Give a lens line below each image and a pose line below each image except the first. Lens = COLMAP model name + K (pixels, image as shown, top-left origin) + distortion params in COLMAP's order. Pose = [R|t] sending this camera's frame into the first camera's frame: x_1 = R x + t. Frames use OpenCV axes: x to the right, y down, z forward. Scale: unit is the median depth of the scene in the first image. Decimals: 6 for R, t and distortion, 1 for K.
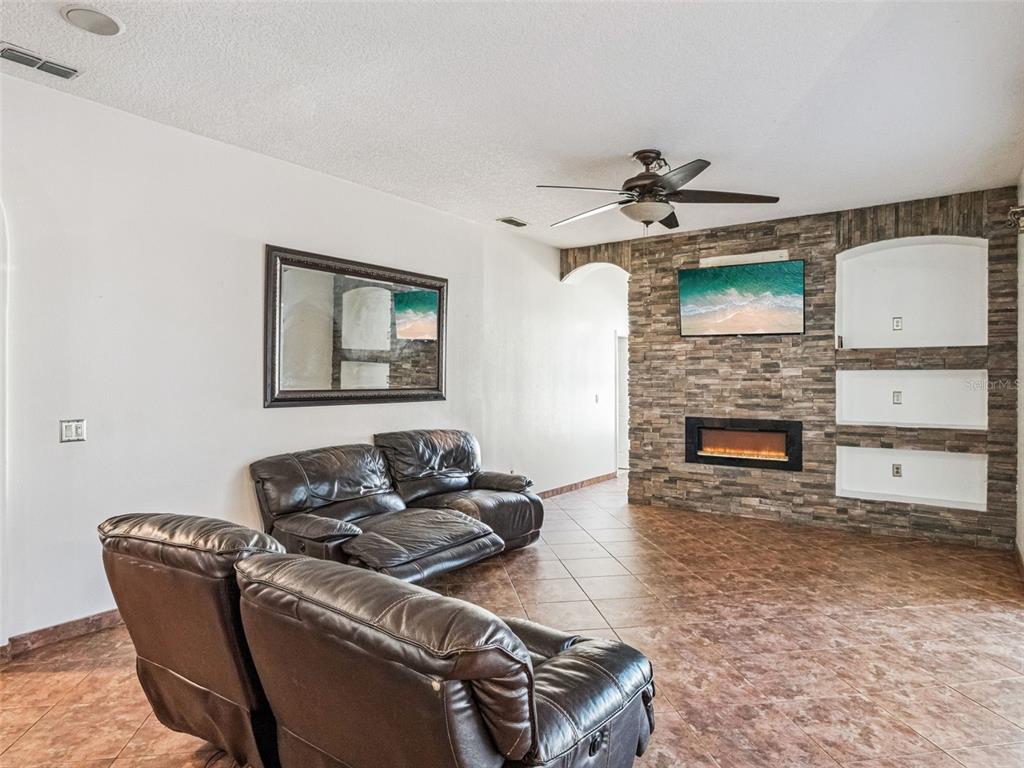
lens RADIAL K [[618.2, 0, 512.0], [0, 618.2, 384.0], [0, 0, 1]] dist [-0.028717, 0.009775]
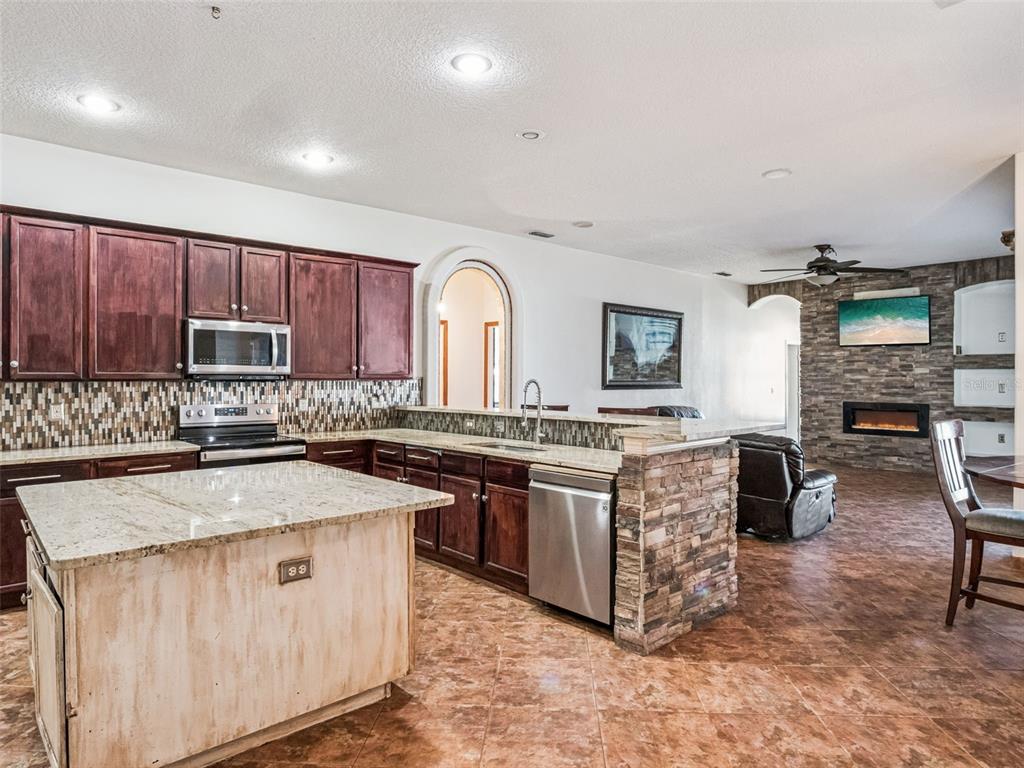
lens RADIAL K [[618.2, 0, 512.0], [0, 618.2, 384.0], [0, 0, 1]] dist [-0.028717, 0.009775]
pose [[0.978804, 0.002191, -0.204790, -0.204461], [-0.002422, 0.999997, -0.000877, 0.016144], [0.204787, 0.001354, 0.978806, -0.630408]]
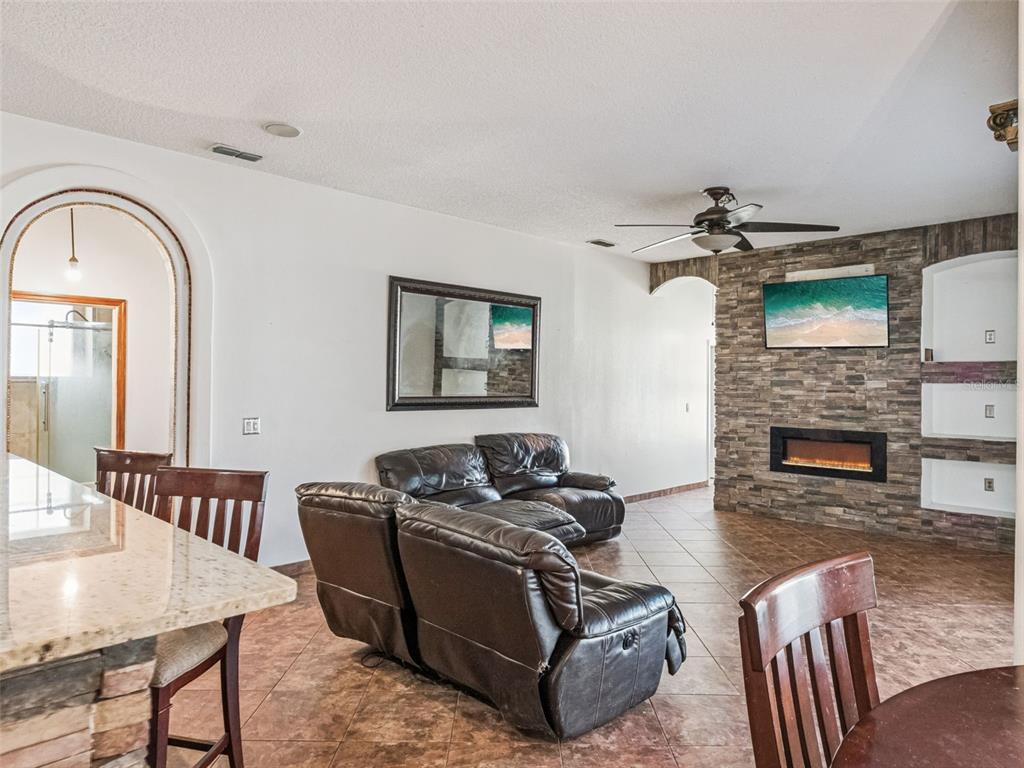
lens RADIAL K [[663.2, 0, 512.0], [0, 663.2, 384.0], [0, 0, 1]] dist [-0.006764, -0.000954]
pose [[0.987903, 0.009260, -0.154795, 0.028509], [-0.010677, 0.999908, -0.008325, -0.004349], [0.154704, 0.009877, 0.987912, -0.173383]]
